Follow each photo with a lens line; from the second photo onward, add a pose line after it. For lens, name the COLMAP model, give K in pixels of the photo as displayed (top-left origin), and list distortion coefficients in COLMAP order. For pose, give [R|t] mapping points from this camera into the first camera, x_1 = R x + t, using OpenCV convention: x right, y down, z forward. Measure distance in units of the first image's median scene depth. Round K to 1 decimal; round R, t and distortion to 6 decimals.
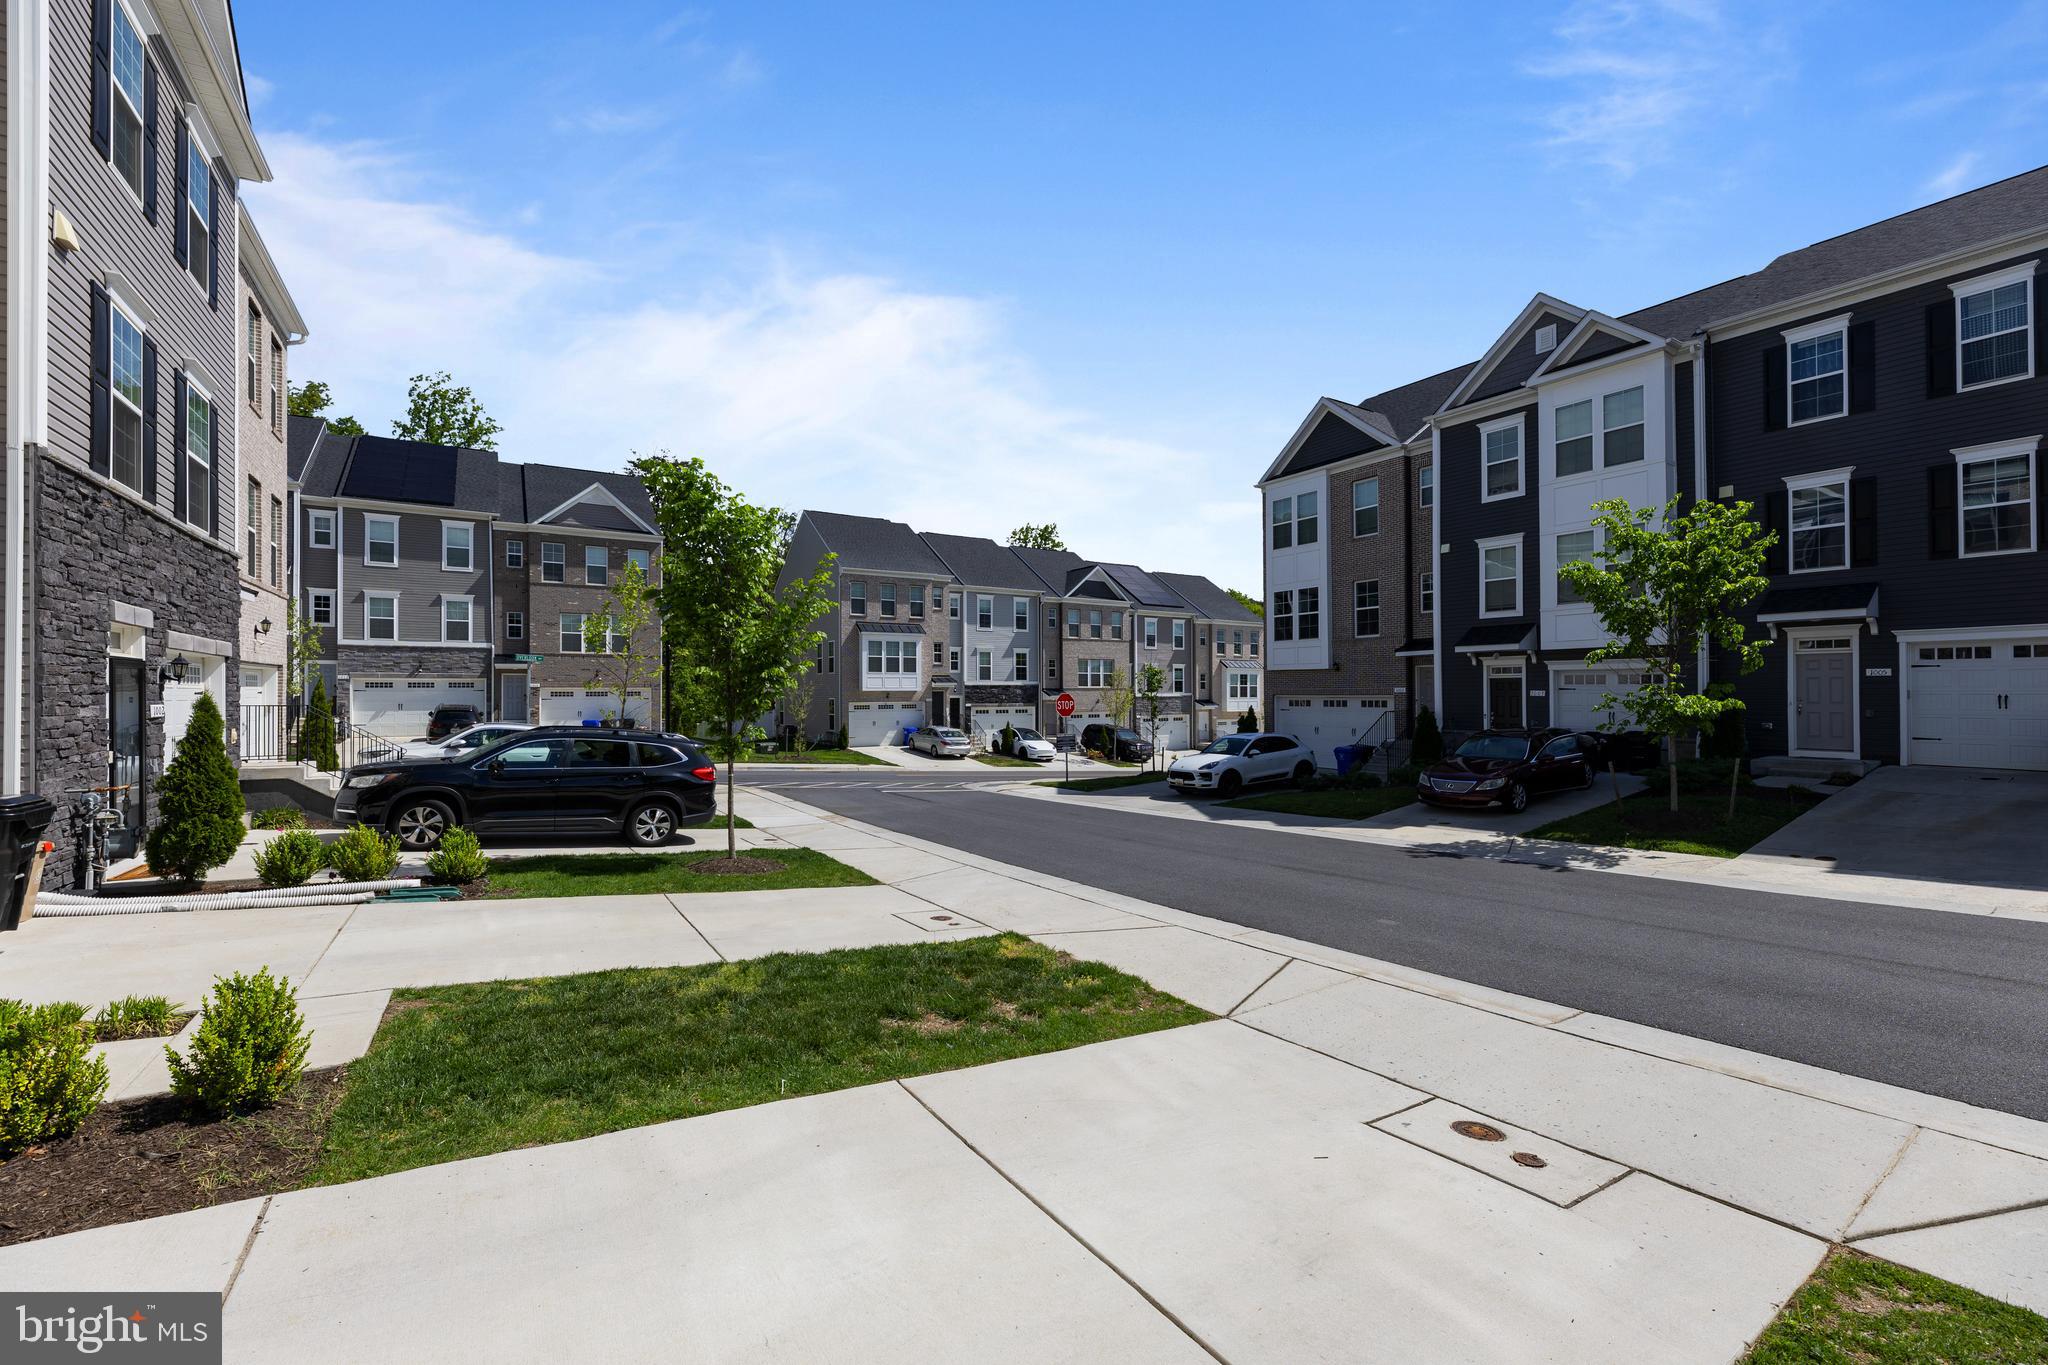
lens RADIAL K [[813.2, 0, 1021.0], [0, 813.2, 687.6], [0, 0, 1]] dist [-0.002124, -0.000870]
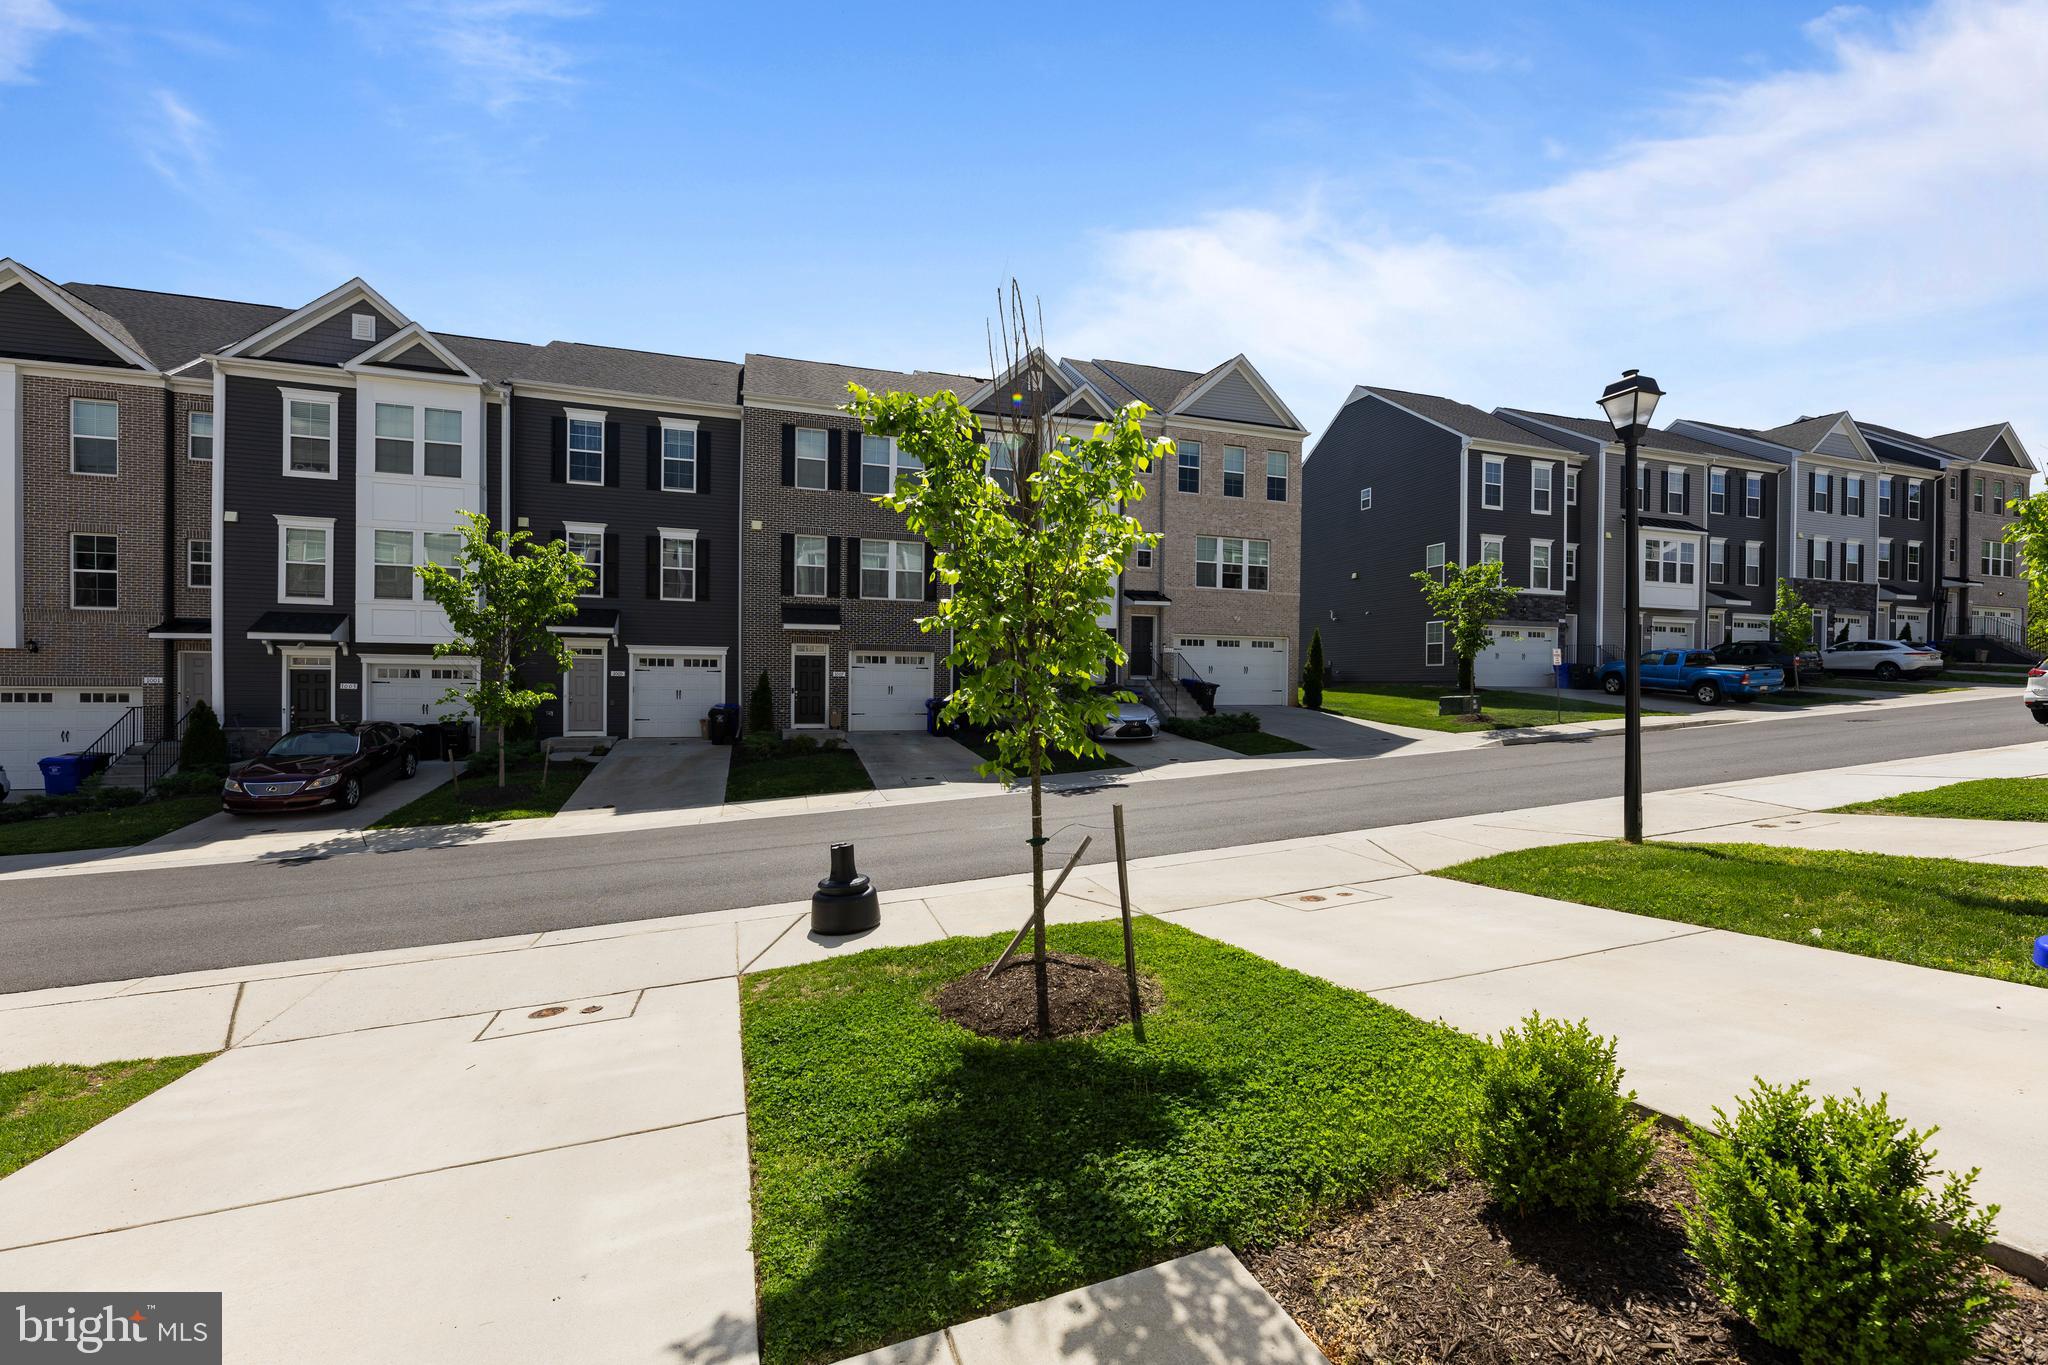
lens RADIAL K [[813.2, 0, 1015.0], [0, 813.2, 696.3], [0, 0, 1]] dist [-0.002124, -0.000870]
pose [[0.252005, -0.005842, 0.967708, -0.112693], [-0.016086, 0.999818, 0.010225, -0.004127], [-0.967592, -0.018144, 0.251866, -0.021844]]
